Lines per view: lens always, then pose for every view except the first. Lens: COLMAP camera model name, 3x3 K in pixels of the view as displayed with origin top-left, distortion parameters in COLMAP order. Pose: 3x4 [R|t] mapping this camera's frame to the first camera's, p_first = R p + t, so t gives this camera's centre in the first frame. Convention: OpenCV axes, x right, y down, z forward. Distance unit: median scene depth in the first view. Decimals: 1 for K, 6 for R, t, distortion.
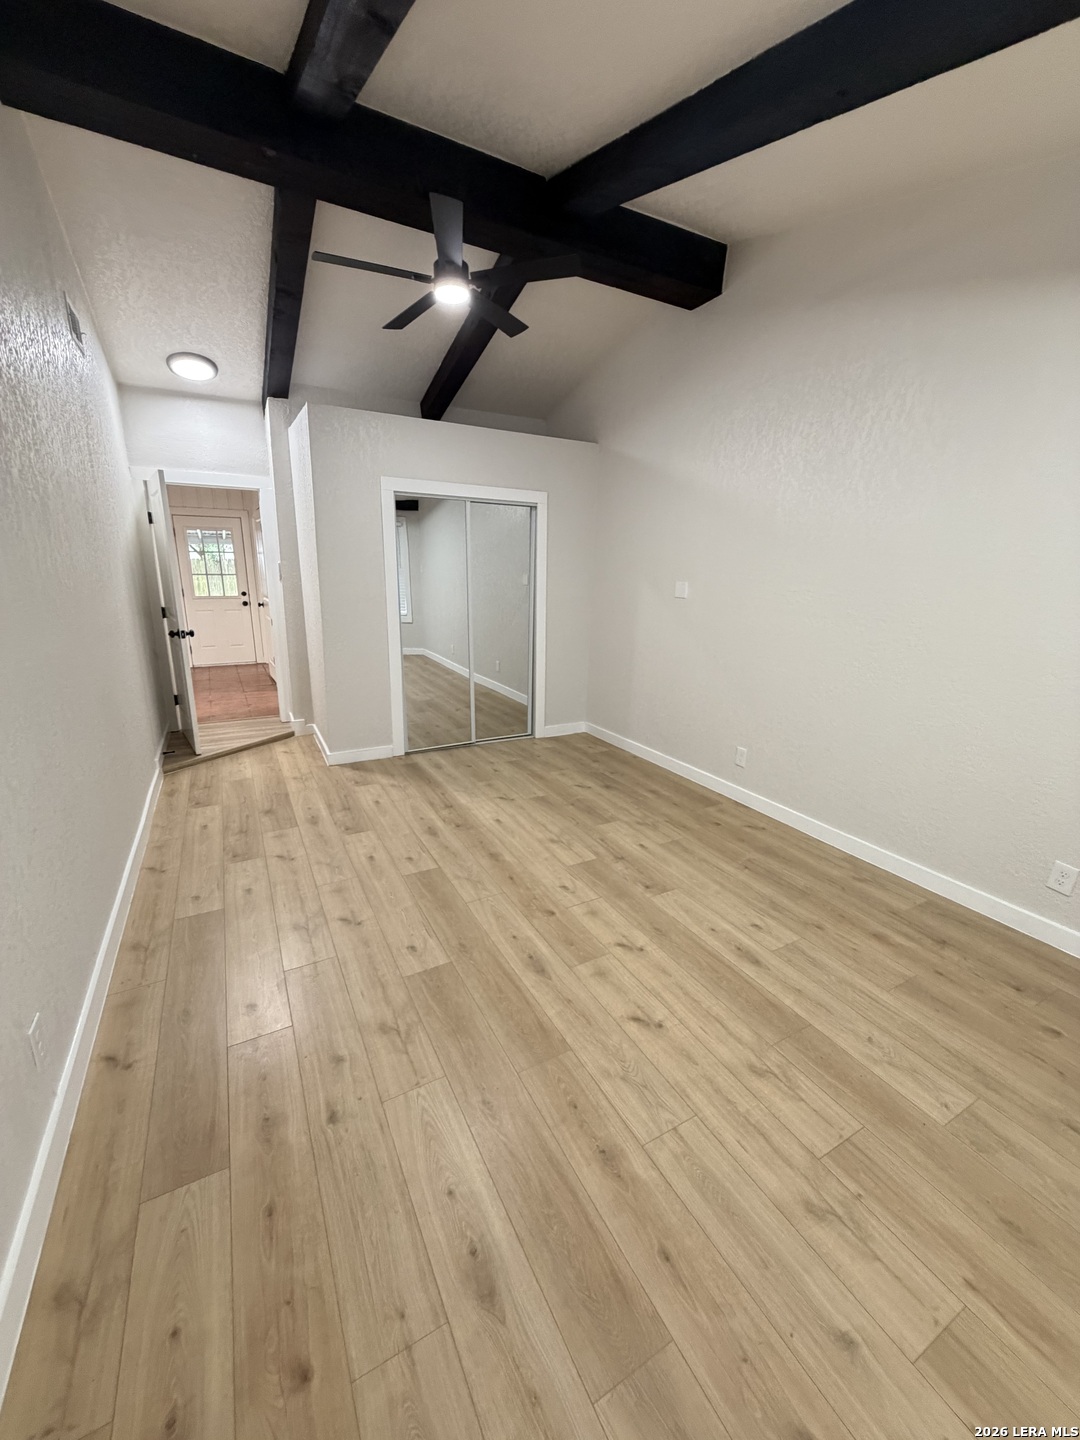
lens RADIAL K [[576.2, 0, 540.8], [0, 576.2, 717.3], [0, 0, 1]] dist [-0.001440, 0.000088]
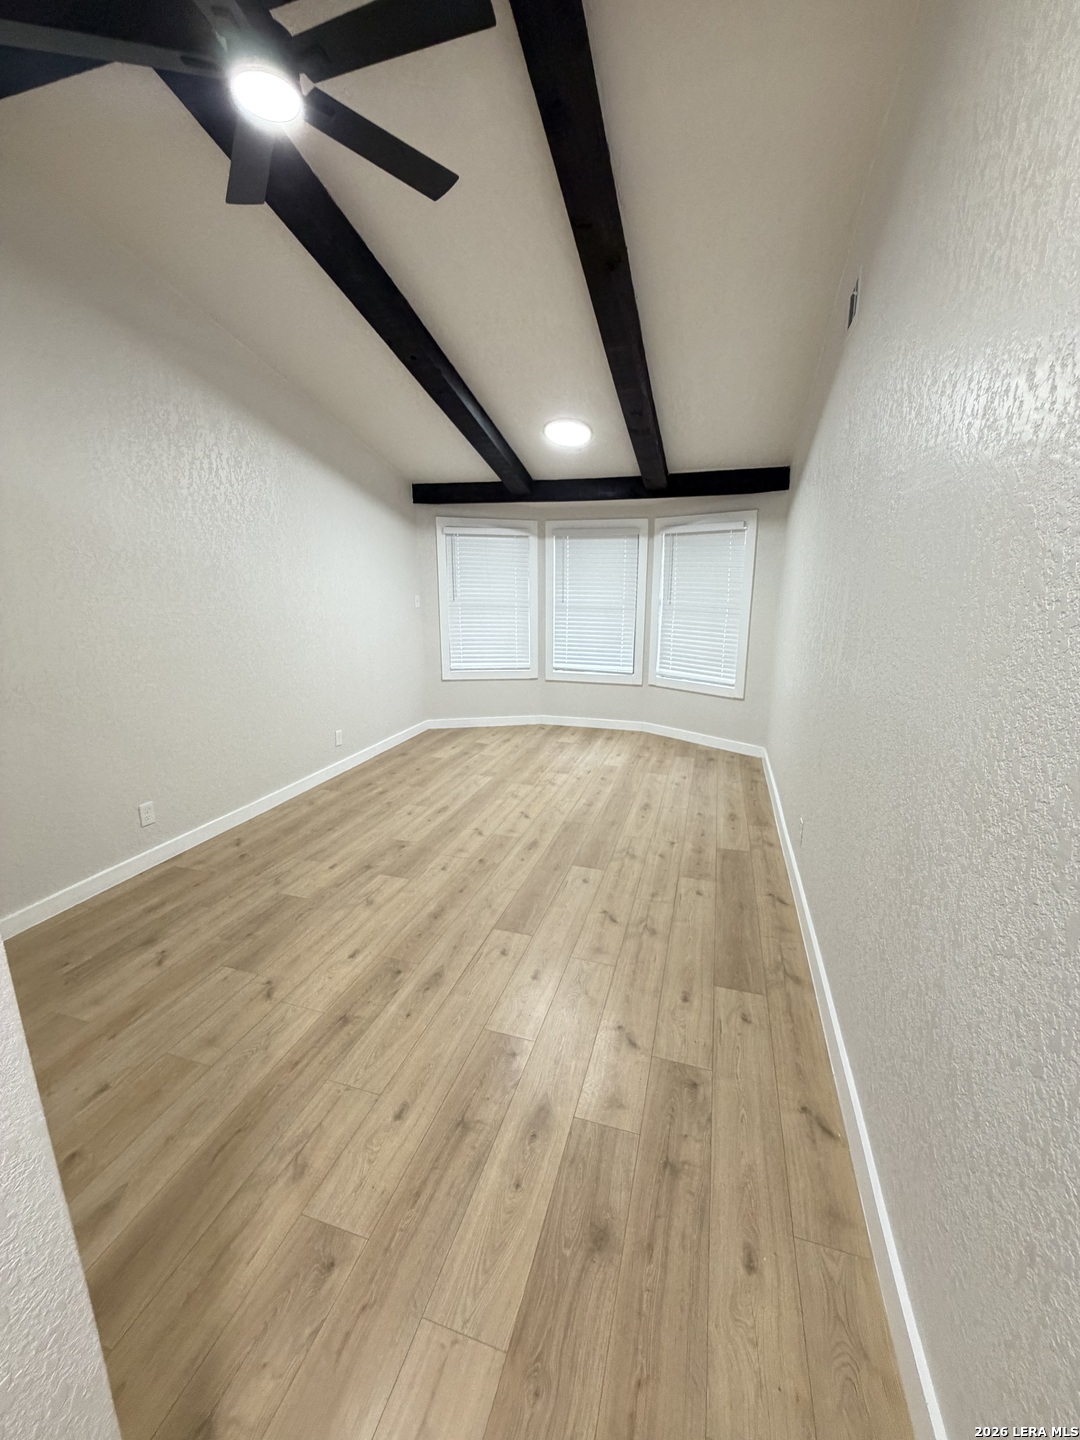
lens RADIAL K [[576.2, 0, 540.8], [0, 576.2, 717.3], [0, 0, 1]] dist [-0.001440, 0.000088]
pose [[-0.702196, -0.170397, 0.691293, -0.809259], [0.174018, 0.900417, 0.398707, -0.387214], [-0.690390, 0.400268, -0.602617, 1.389120]]
